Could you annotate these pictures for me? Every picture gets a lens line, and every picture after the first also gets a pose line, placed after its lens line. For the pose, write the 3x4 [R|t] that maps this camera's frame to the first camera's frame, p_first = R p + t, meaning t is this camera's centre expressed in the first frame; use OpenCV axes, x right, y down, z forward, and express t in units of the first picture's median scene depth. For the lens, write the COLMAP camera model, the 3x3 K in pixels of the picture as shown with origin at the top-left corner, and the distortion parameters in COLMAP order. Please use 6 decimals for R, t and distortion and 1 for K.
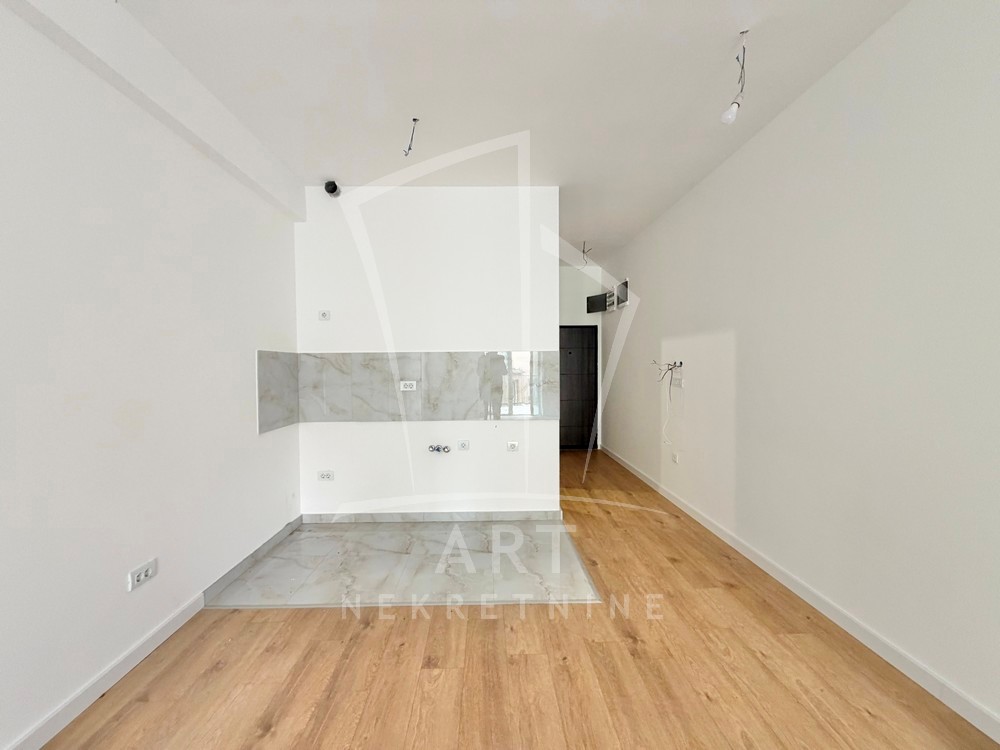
lens RADIAL K [[398.0, 0, 499.0], [0, 398.0, 376.9], [0, 0, 1]] dist [-0.002090, 0.000005]
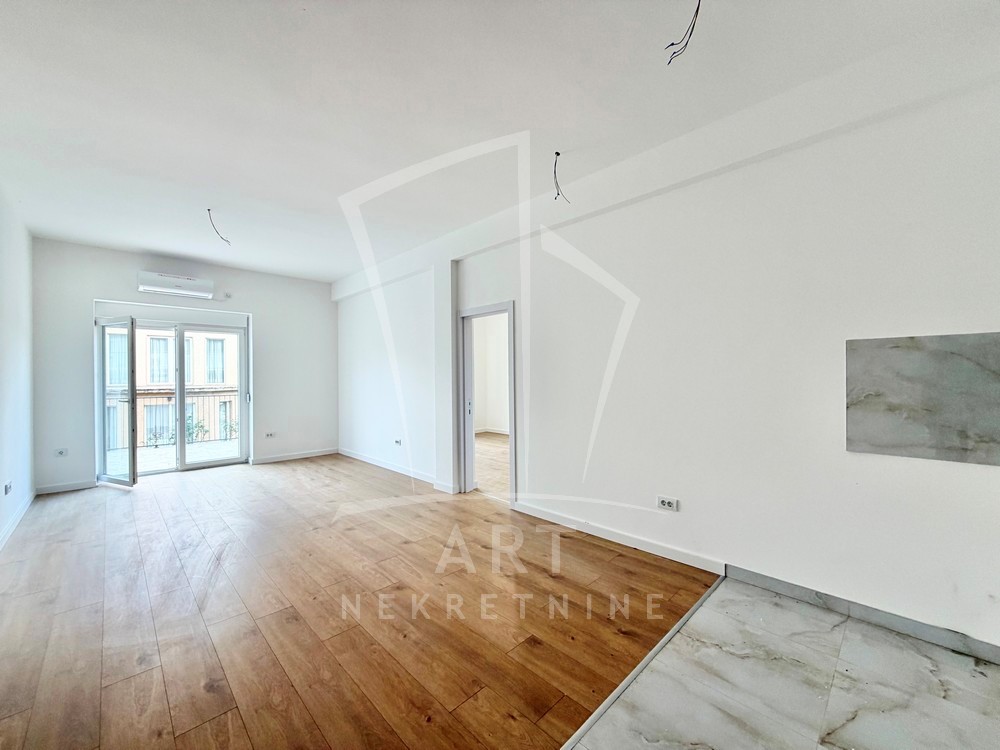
lens RADIAL K [[398.0, 0, 499.0], [0, 398.0, 376.9], [0, 0, 1]] dist [-0.002090, 0.000005]
pose [[-0.731746, 0.014396, -0.681425, 0.356910], [-0.007331, 0.999553, 0.028990, -0.015227], [0.681538, 0.026209, -0.731313, 0.983236]]
